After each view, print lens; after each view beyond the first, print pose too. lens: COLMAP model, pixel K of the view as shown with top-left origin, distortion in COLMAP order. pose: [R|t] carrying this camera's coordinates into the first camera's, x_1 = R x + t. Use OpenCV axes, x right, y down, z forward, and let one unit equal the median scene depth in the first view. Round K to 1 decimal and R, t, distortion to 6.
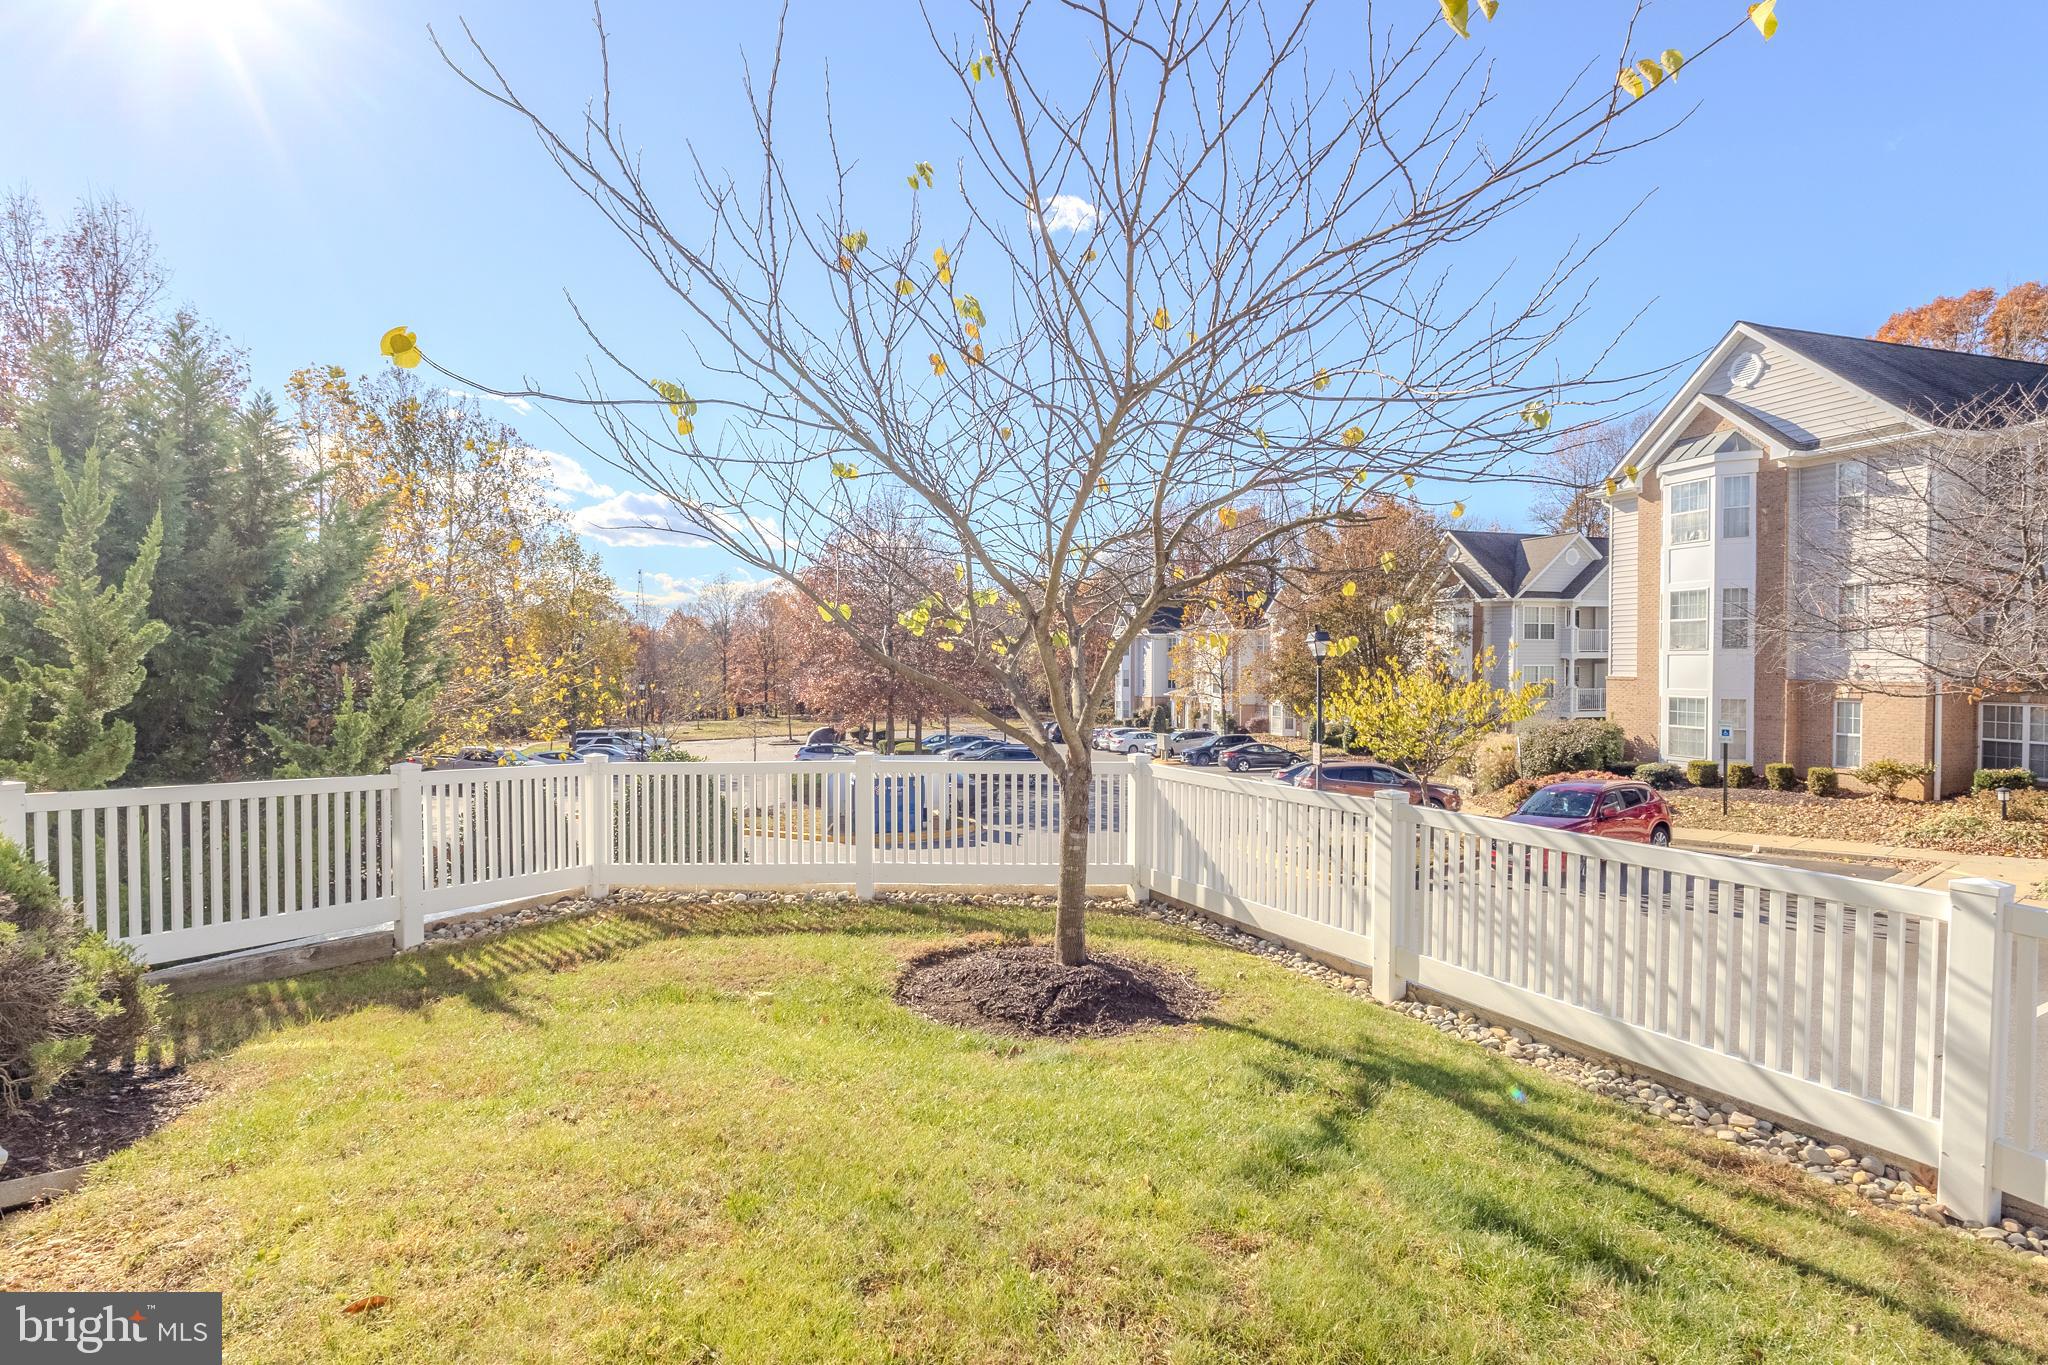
lens RADIAL K [[992.7, 0, 1024.0], [0, 992.7, 682.5], [0, 0, 1]] dist [-0.017584, 0.002100]
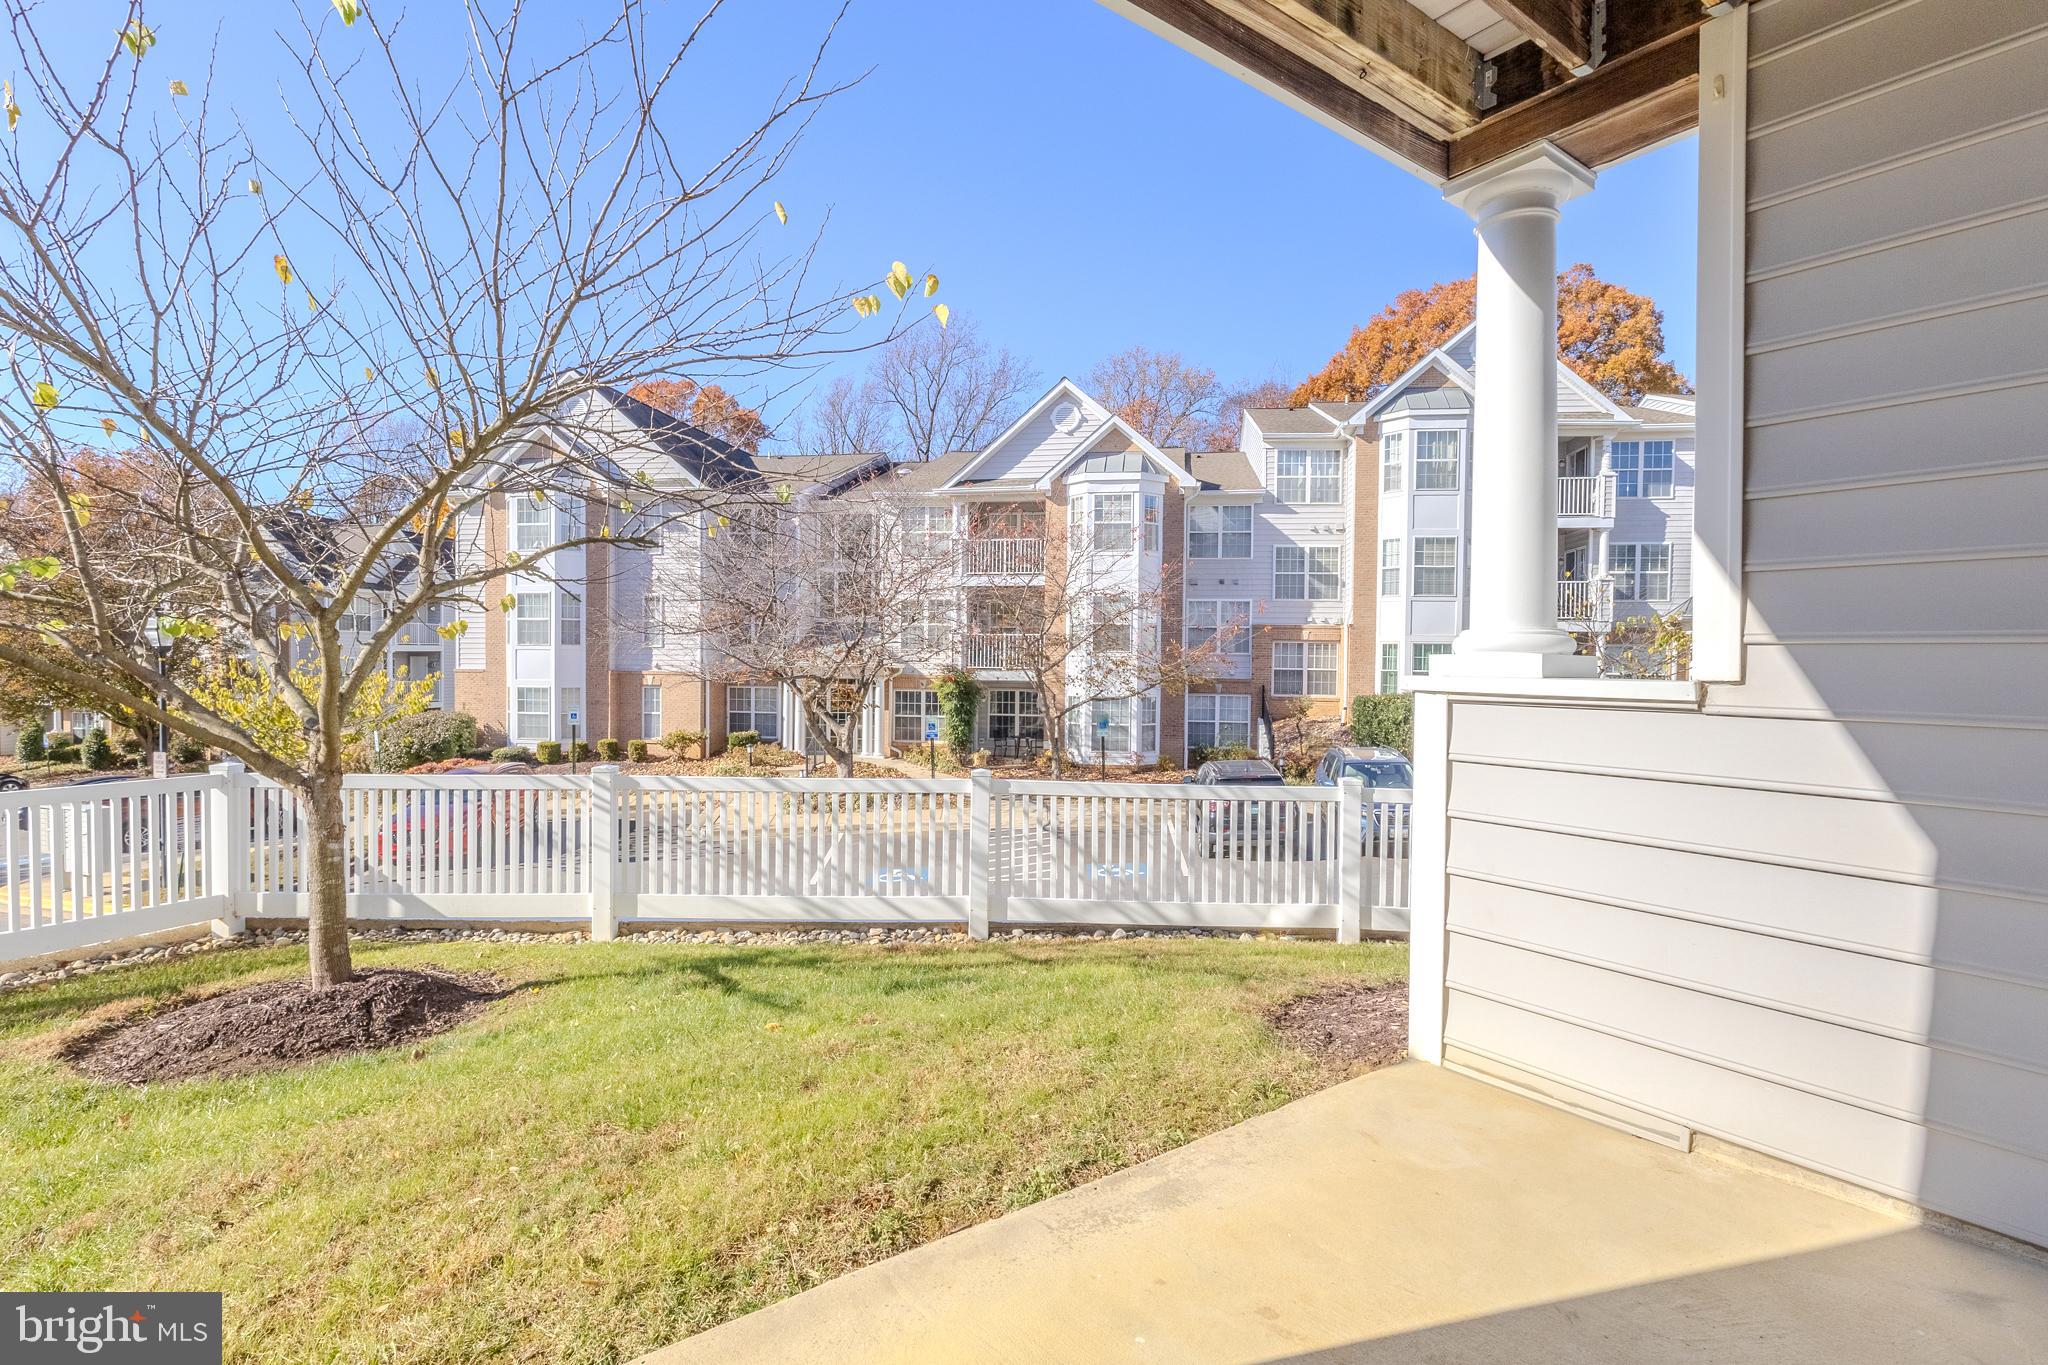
lens RADIAL K [[992.7, 0, 1024.0], [0, 992.7, 682.5], [0, 0, 1]] dist [-0.017584, 0.002100]
pose [[0.420611, -0.017493, 0.907072, -0.499626], [0.010104, 0.999842, 0.014597, -0.003874], [-0.907185, 0.003026, 0.420722, 0.034466]]
